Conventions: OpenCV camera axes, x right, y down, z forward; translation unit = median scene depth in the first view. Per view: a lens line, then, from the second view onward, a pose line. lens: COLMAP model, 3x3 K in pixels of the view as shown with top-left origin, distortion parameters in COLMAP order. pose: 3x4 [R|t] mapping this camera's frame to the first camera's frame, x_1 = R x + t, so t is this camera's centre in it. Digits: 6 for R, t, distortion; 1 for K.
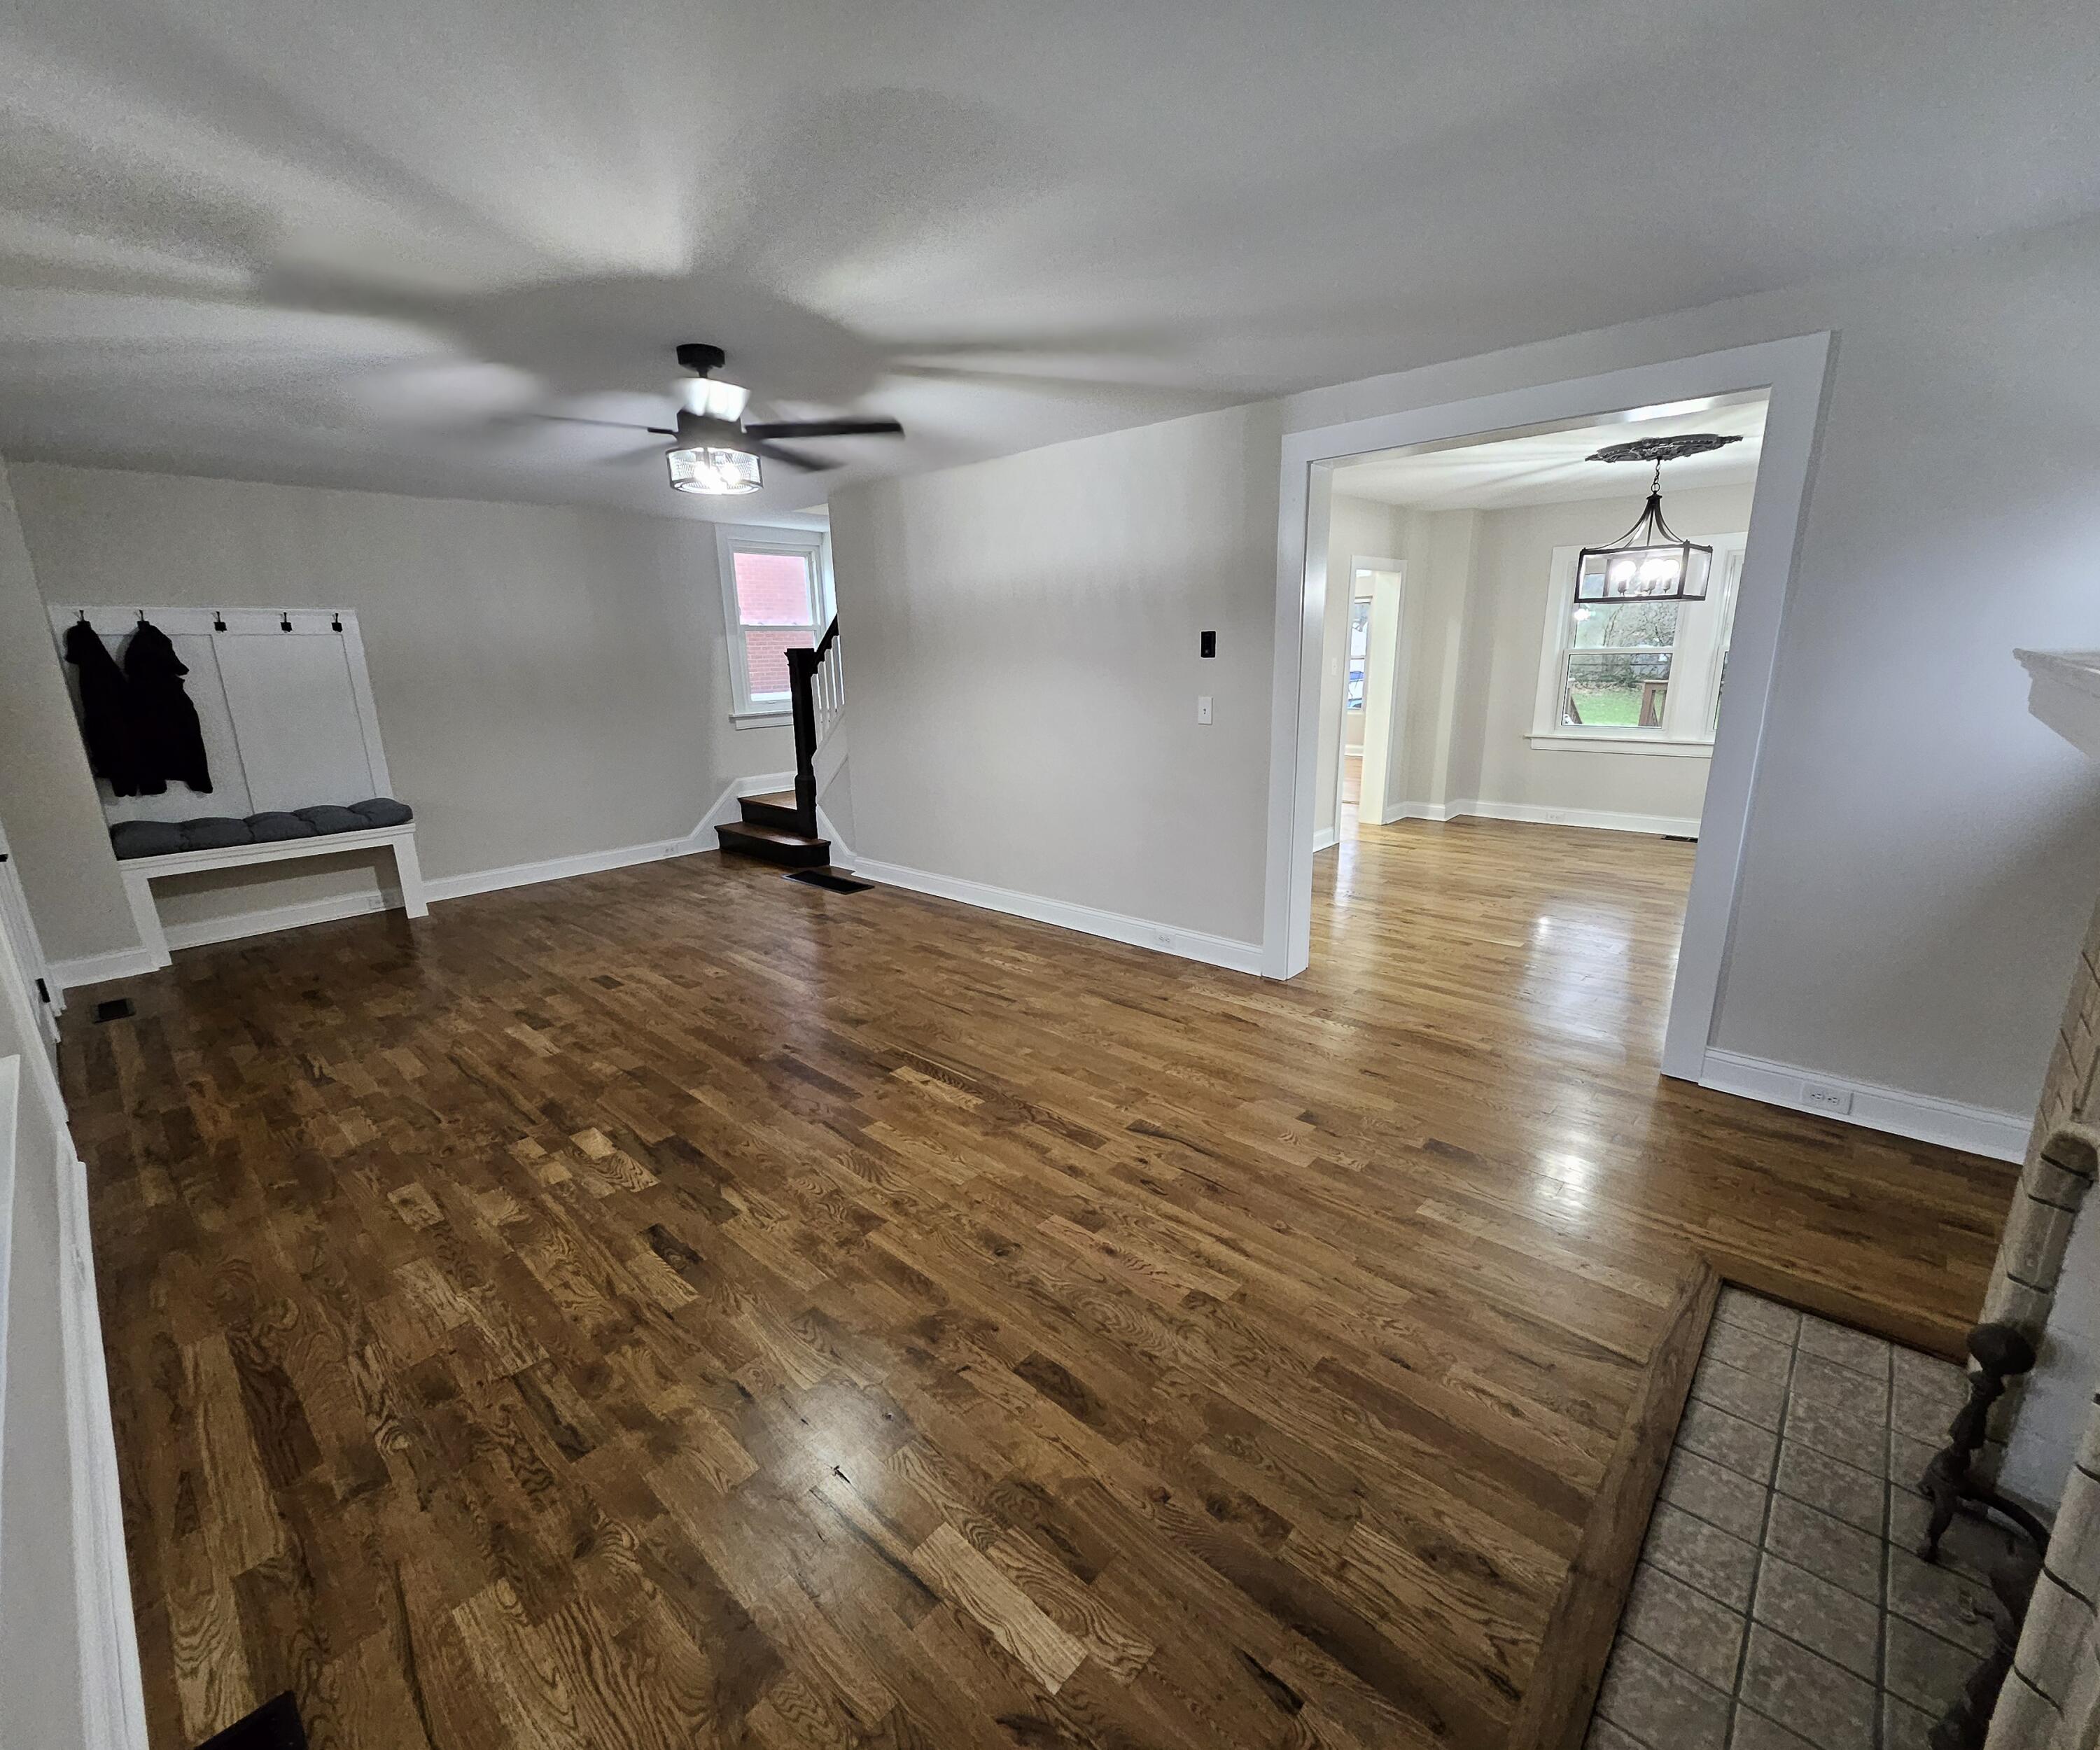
lens RADIAL K [[917.7, 0, 1051.2], [0, 917.7, 891.9], [0, 0, 1]] dist [-0.000708, 0.000067]
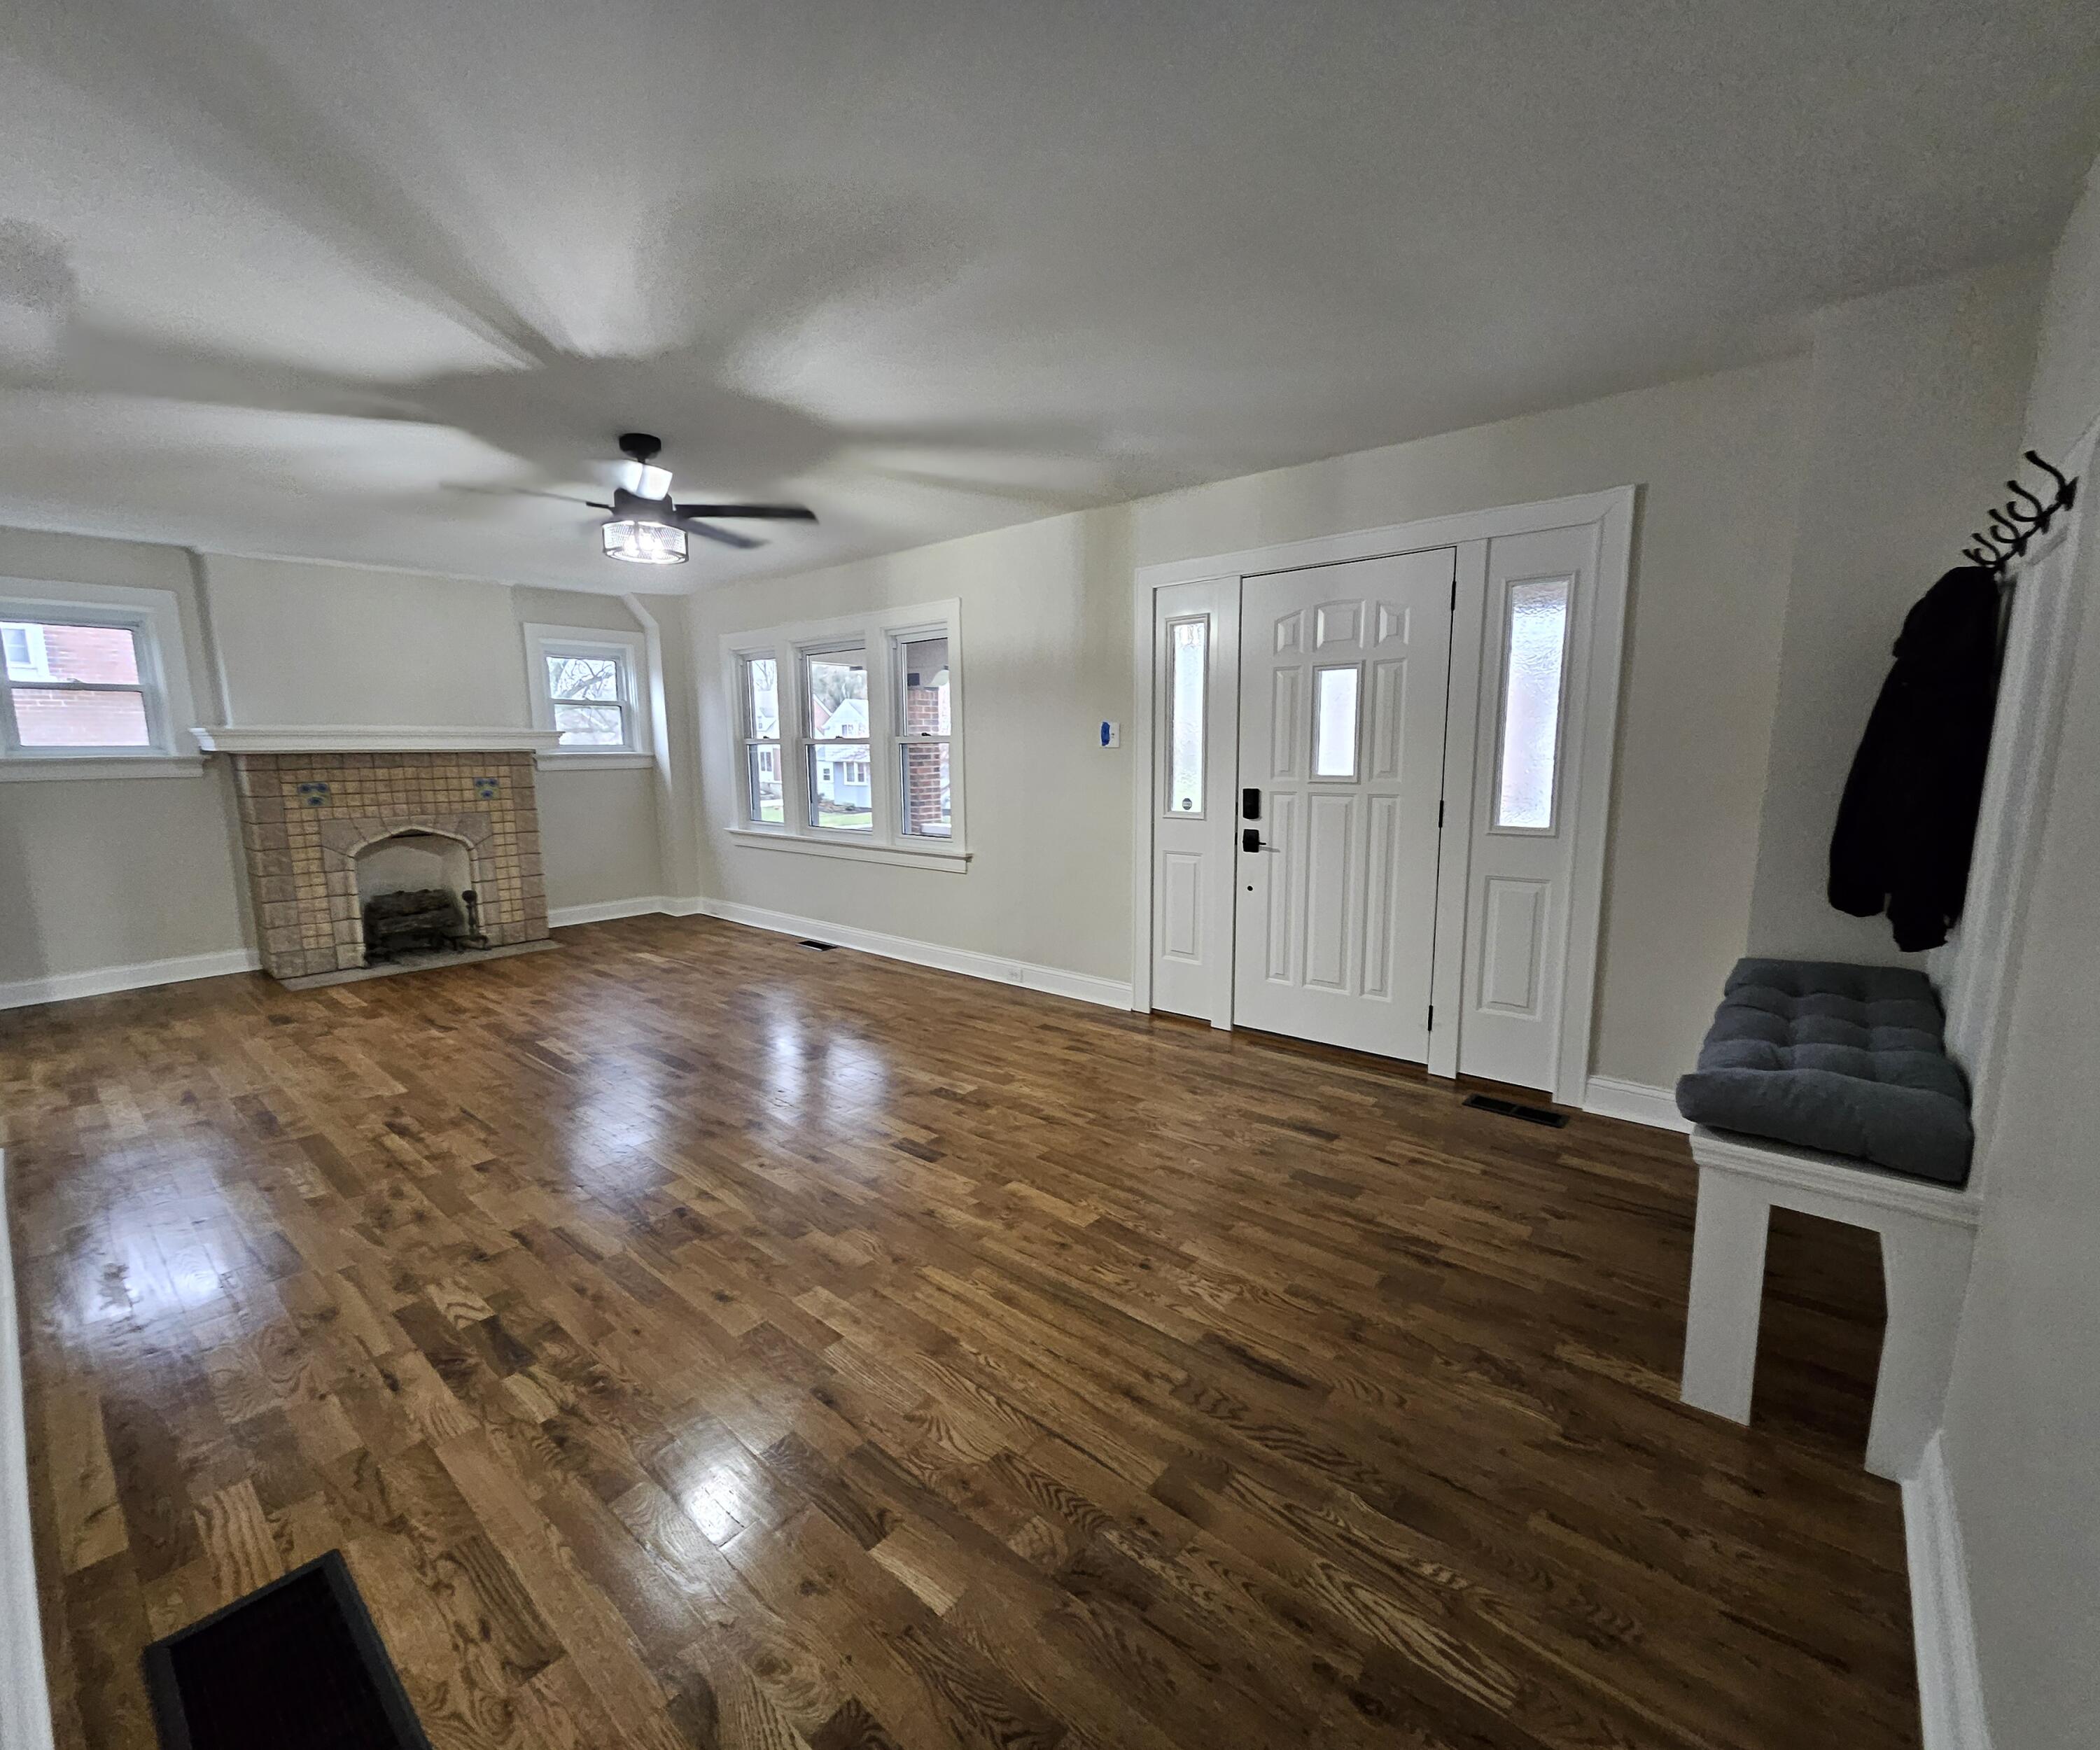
lens RADIAL K [[917.7, 0, 1051.2], [0, 917.7, 891.9], [0, 0, 1]] dist [-0.000708, 0.000067]
pose [[-0.998852, 0.036068, -0.031509, -0.783297], [0.020107, 0.912924, 0.407633, -0.498843], [0.043468, 0.406532, -0.912602, 2.146070]]
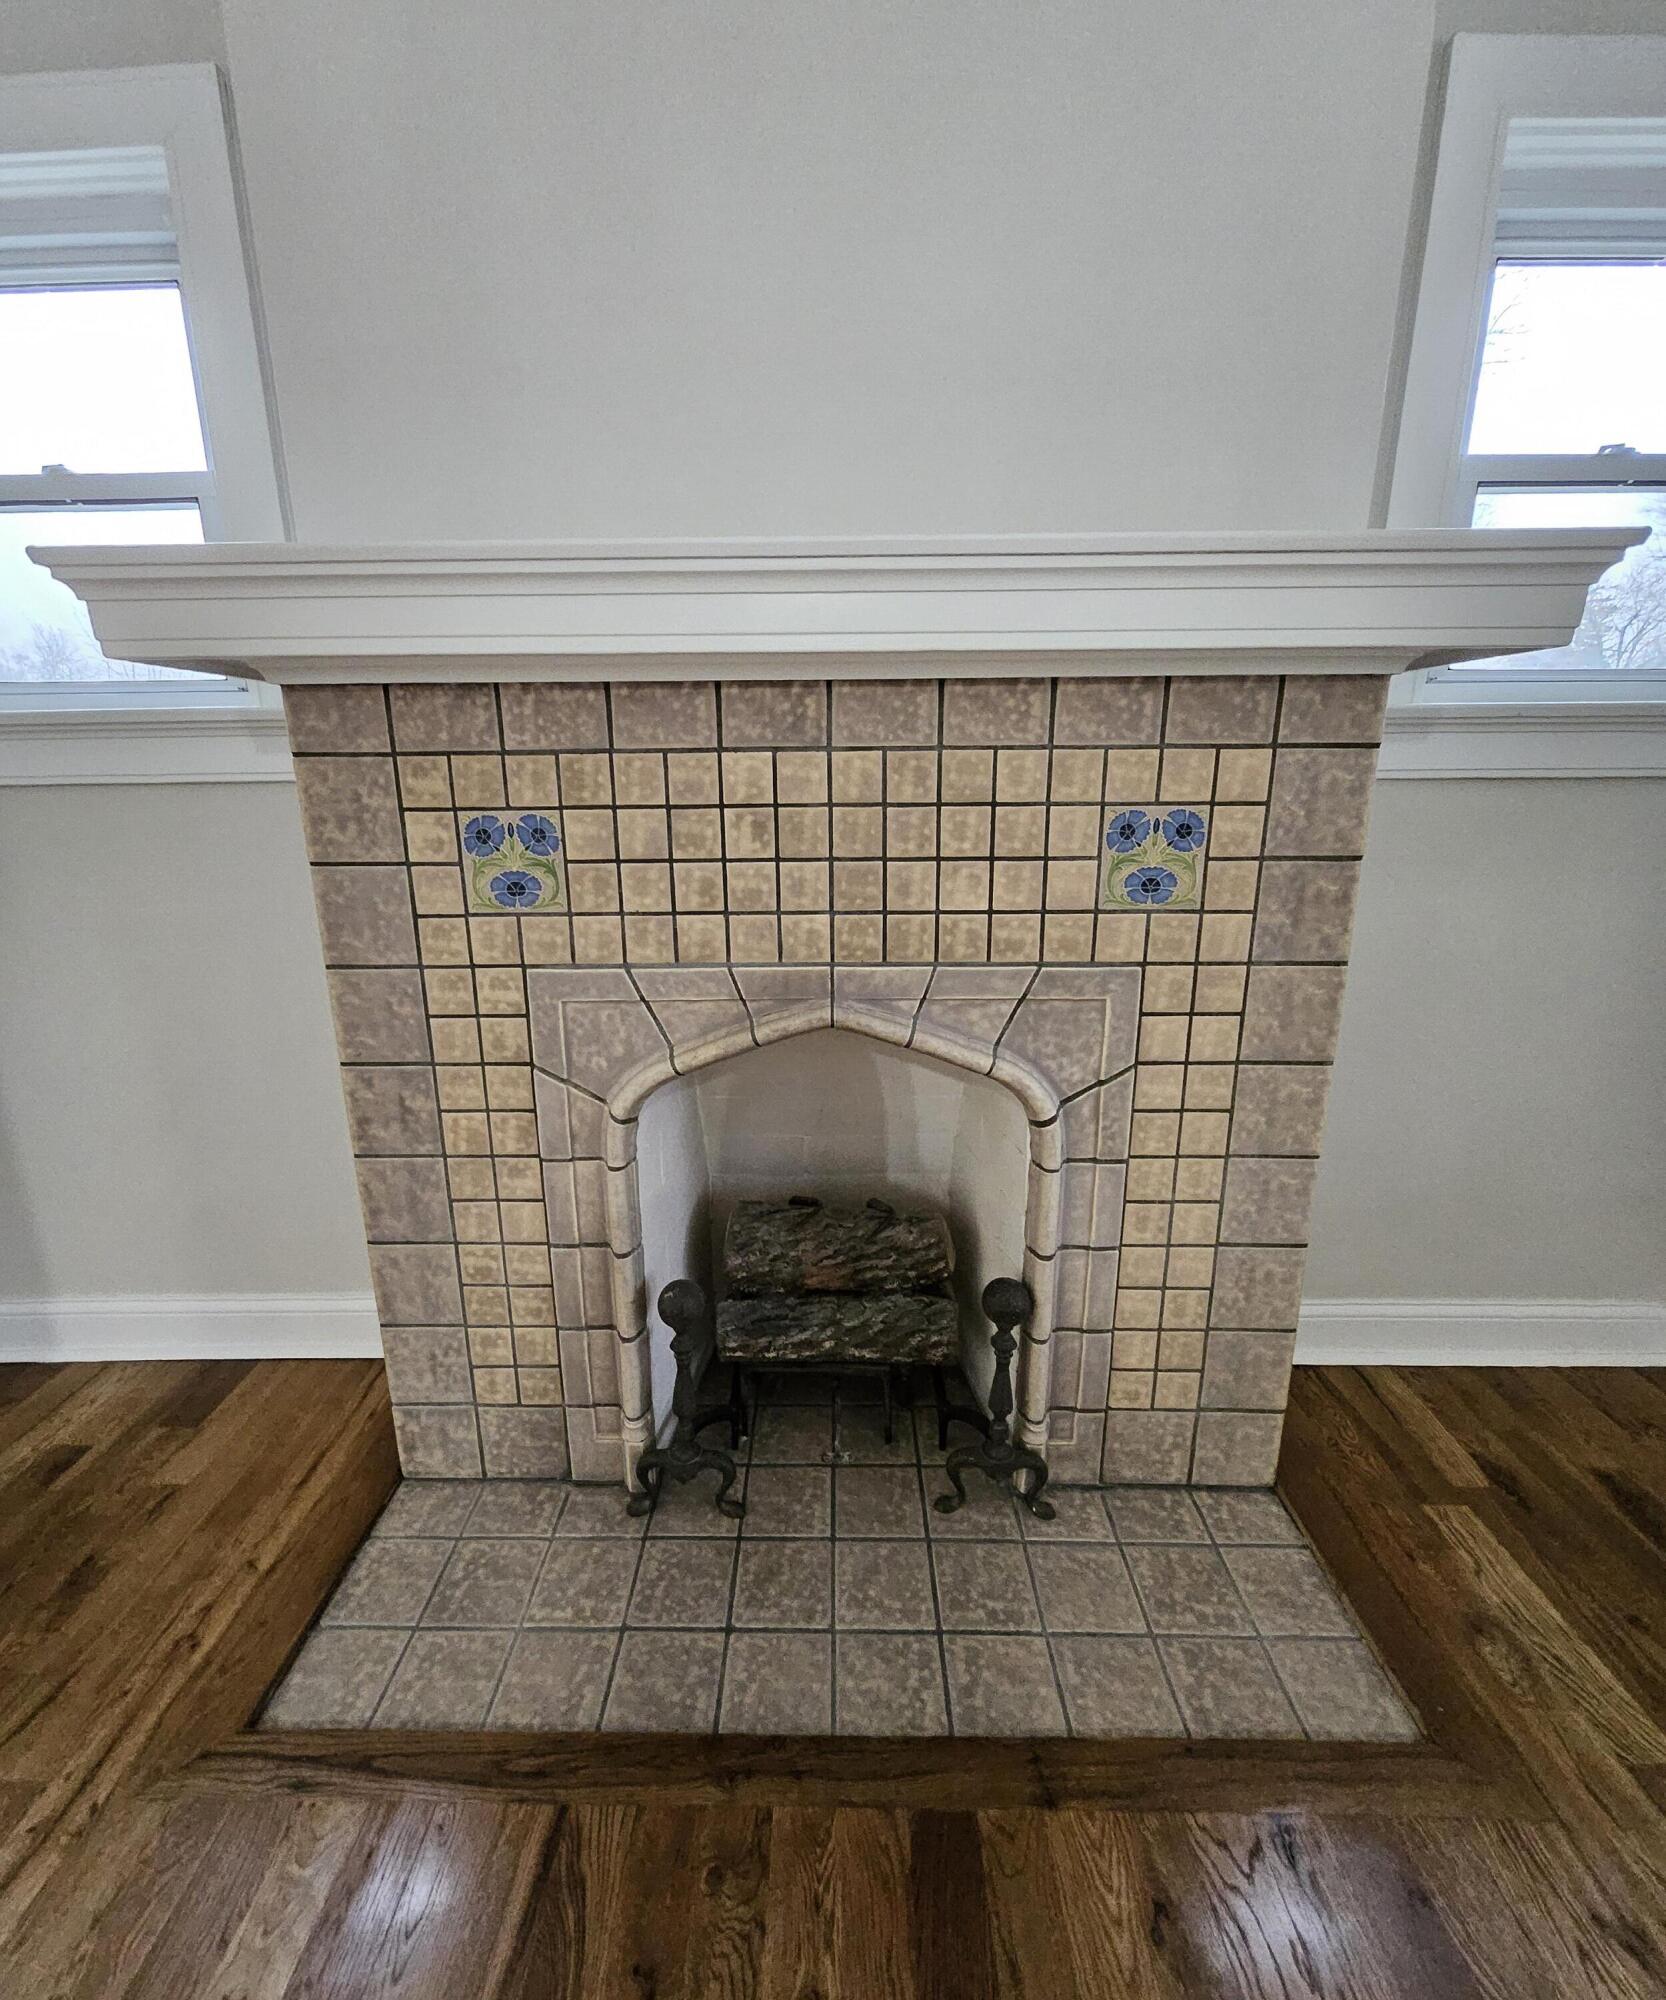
lens RADIAL K [[874.0, 0, 833.0], [0, 874.0, 1000.0], [0, 0, 1]] dist [-0.000708, 0.000067]
pose [[-0.675246, -0.159348, 0.720175, 0.137726], [0.212105, 0.893195, 0.396503, -0.063227], [-0.706438, 0.420490, -0.569327, 0.596725]]
